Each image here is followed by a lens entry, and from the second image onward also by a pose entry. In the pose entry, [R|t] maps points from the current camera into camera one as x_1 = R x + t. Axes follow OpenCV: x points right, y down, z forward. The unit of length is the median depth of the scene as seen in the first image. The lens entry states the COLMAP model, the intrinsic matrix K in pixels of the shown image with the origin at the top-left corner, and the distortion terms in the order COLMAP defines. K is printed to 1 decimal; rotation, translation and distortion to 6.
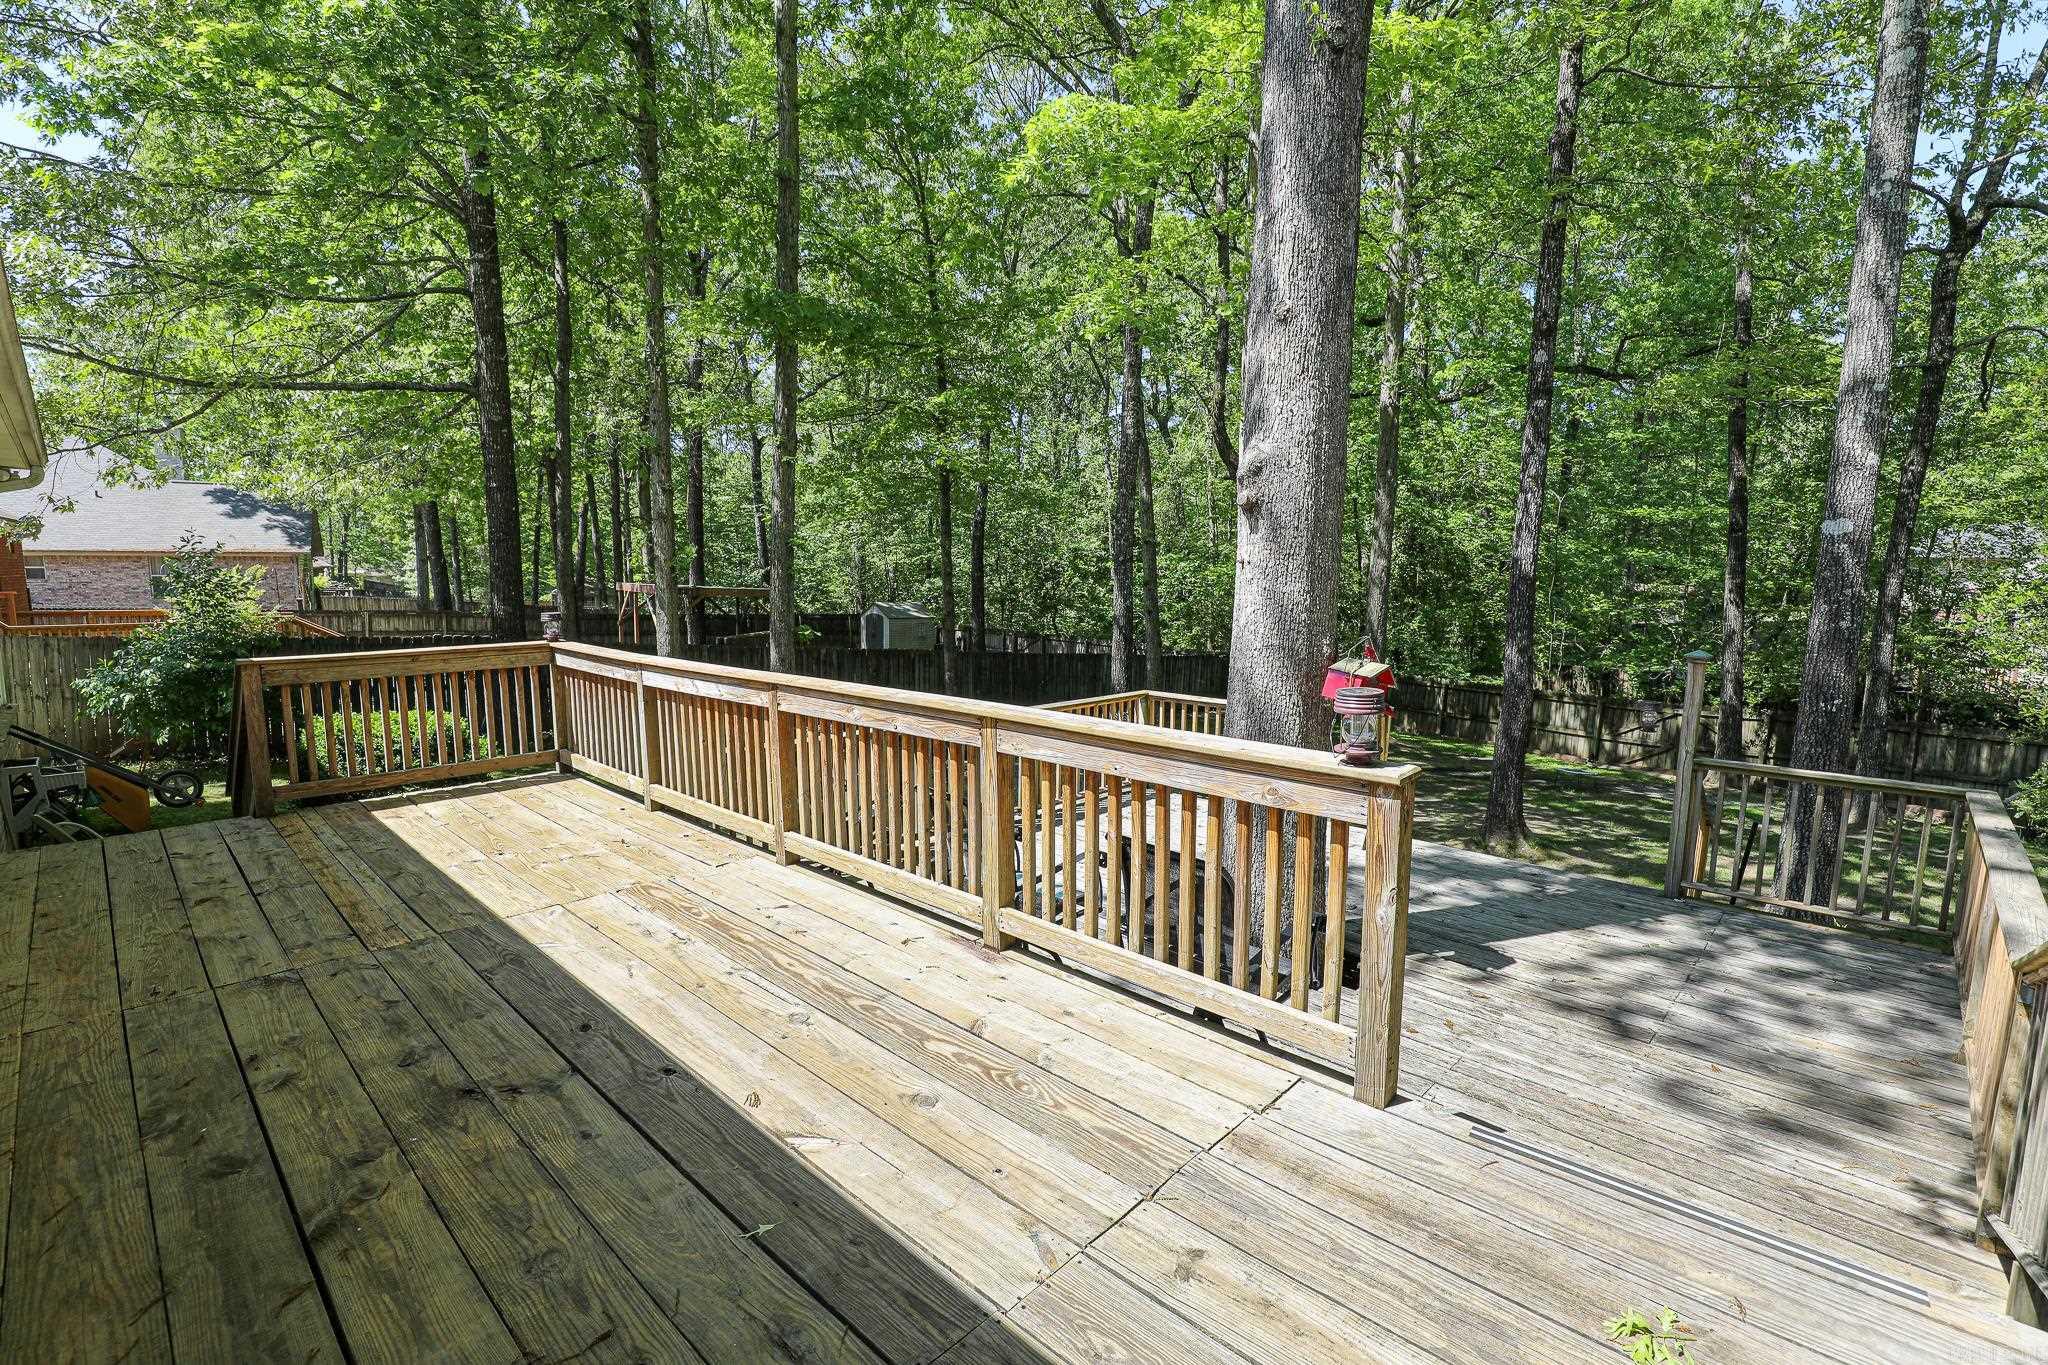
lens RADIAL K [[914.2, 0, 1029.1], [0, 914.2, 693.9], [0, 0, 1]] dist [-0.000980, -0.000356]
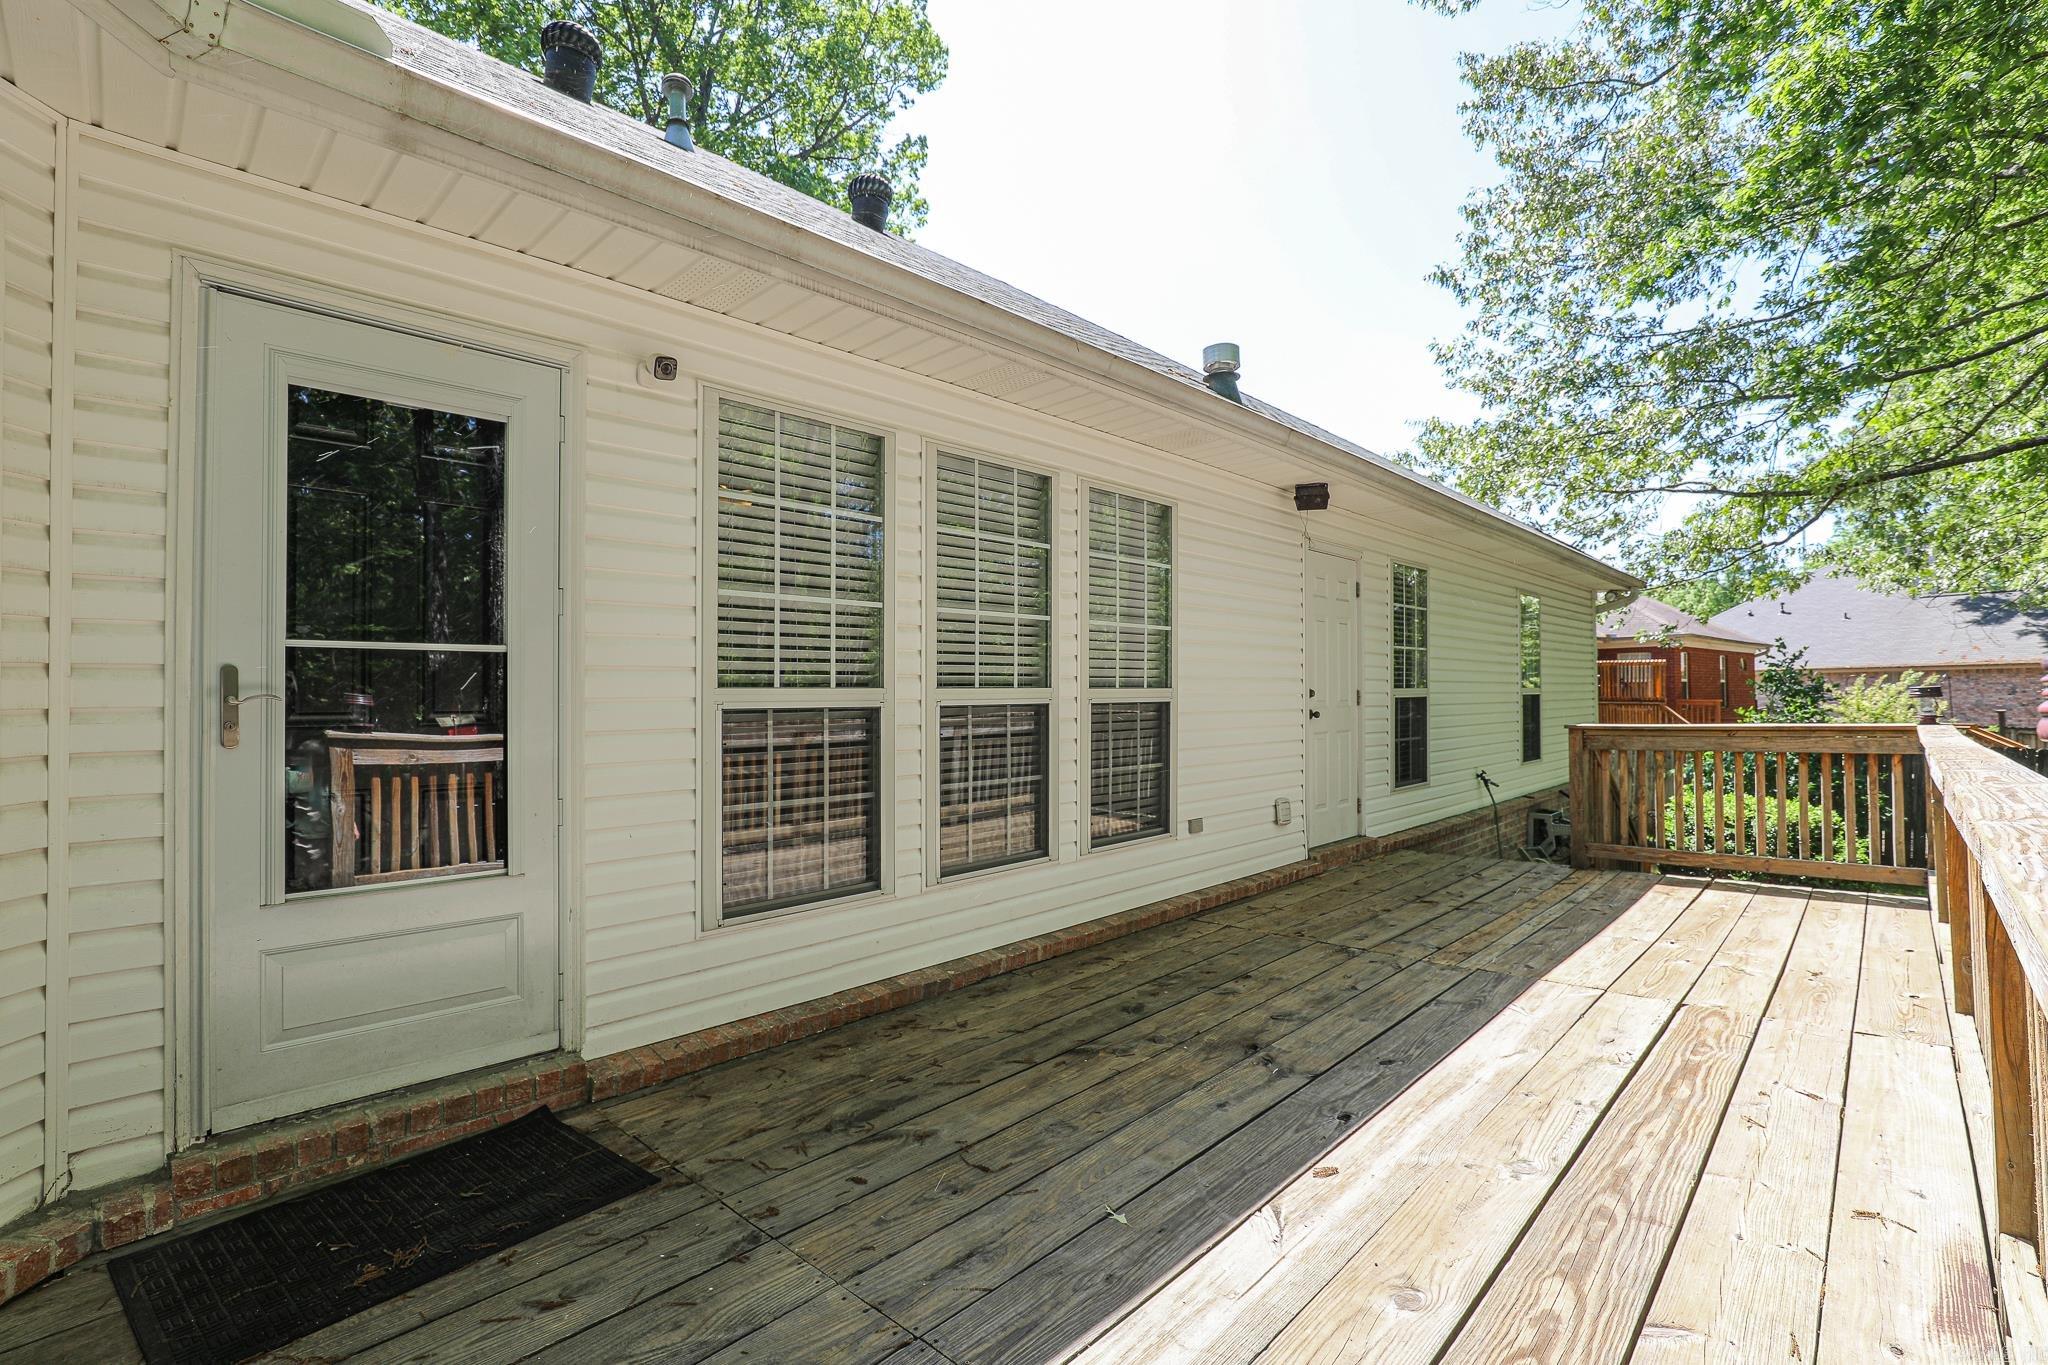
lens RADIAL K [[923.4, 0, 1044.9], [0, 923.4, 708.9], [0, 0, 1]] dist [-0.002896, 0.000147]
pose [[0.042976, 0.004562, -0.999066, 0.452478], [-0.115643, 0.993291, -0.000439, 0.034593], [0.992361, 0.115554, 0.043215, 0.532846]]
